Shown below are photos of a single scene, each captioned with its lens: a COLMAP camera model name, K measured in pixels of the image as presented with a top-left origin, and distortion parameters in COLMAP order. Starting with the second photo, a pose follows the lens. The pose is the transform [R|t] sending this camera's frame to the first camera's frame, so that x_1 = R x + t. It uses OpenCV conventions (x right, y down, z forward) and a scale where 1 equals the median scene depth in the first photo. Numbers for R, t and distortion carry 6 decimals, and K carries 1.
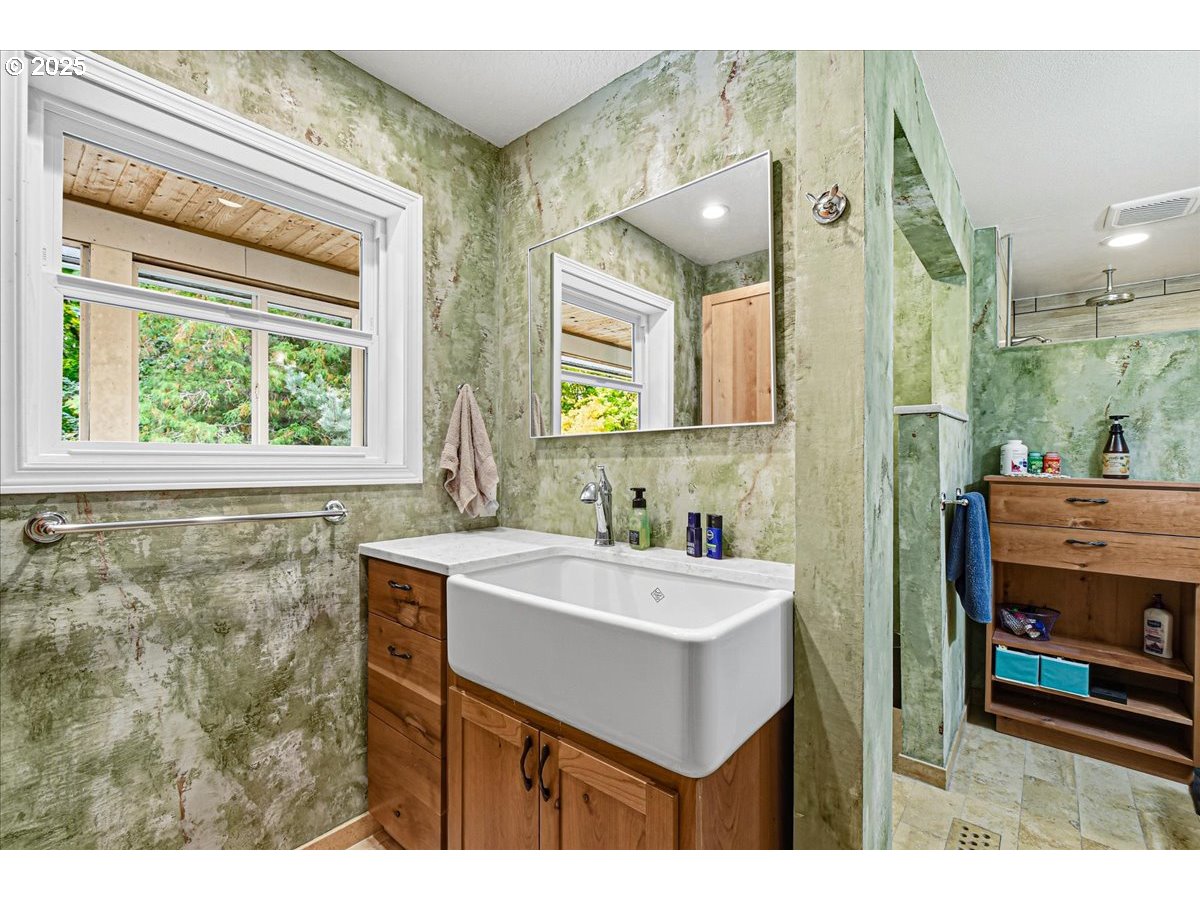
lens RADIAL K [[527.6, 0, 587.9], [0, 527.6, 457.5], [0, 0, 1]] dist [-0.001394, -0.000848]
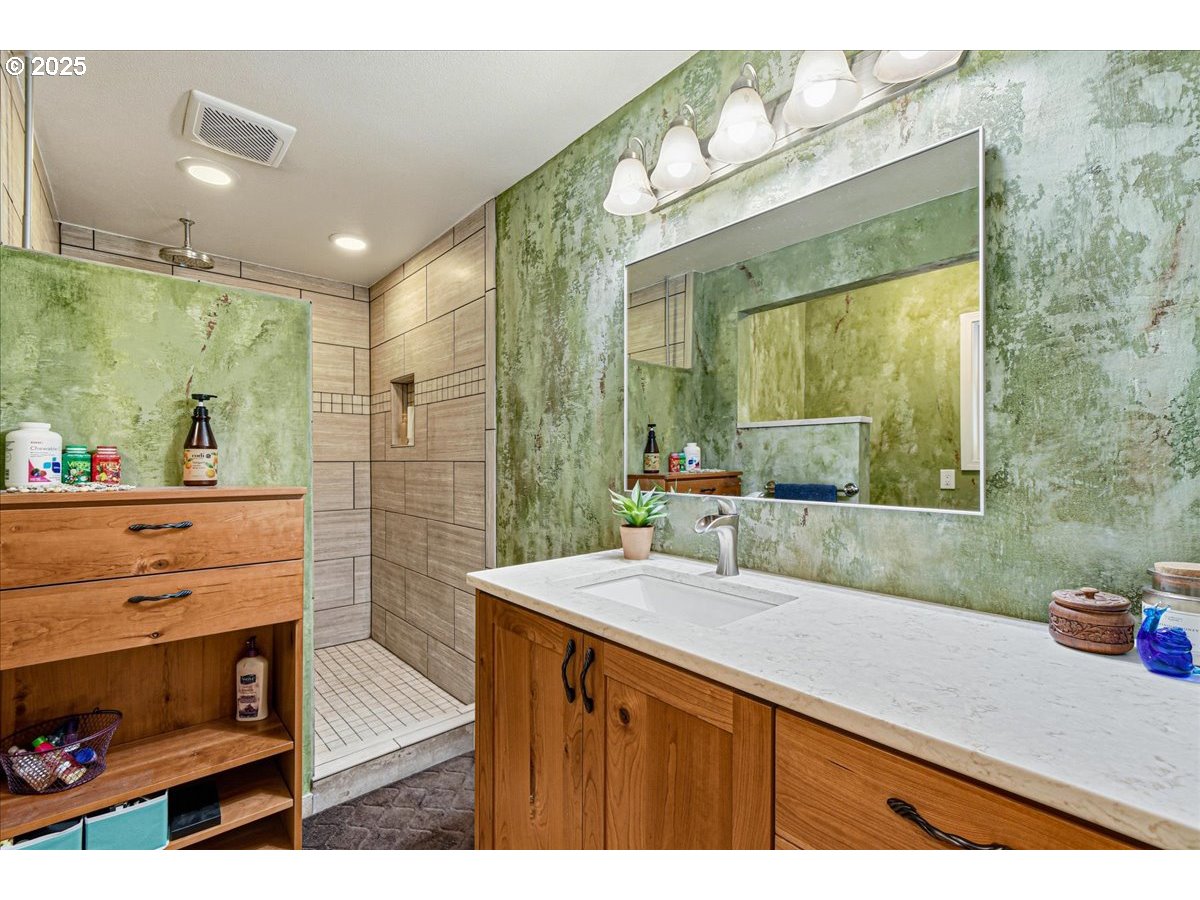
lens RADIAL K [[527.6, 0, 588.2], [0, 527.6, 458.6], [0, 0, 1]] dist [-0.001394, -0.000848]
pose [[0.132978, -0.004354, 0.991109, 0.389470], [0.003243, 0.999987, 0.003958, 0.003348], [-0.991114, 0.002688, 0.132991, 0.408511]]
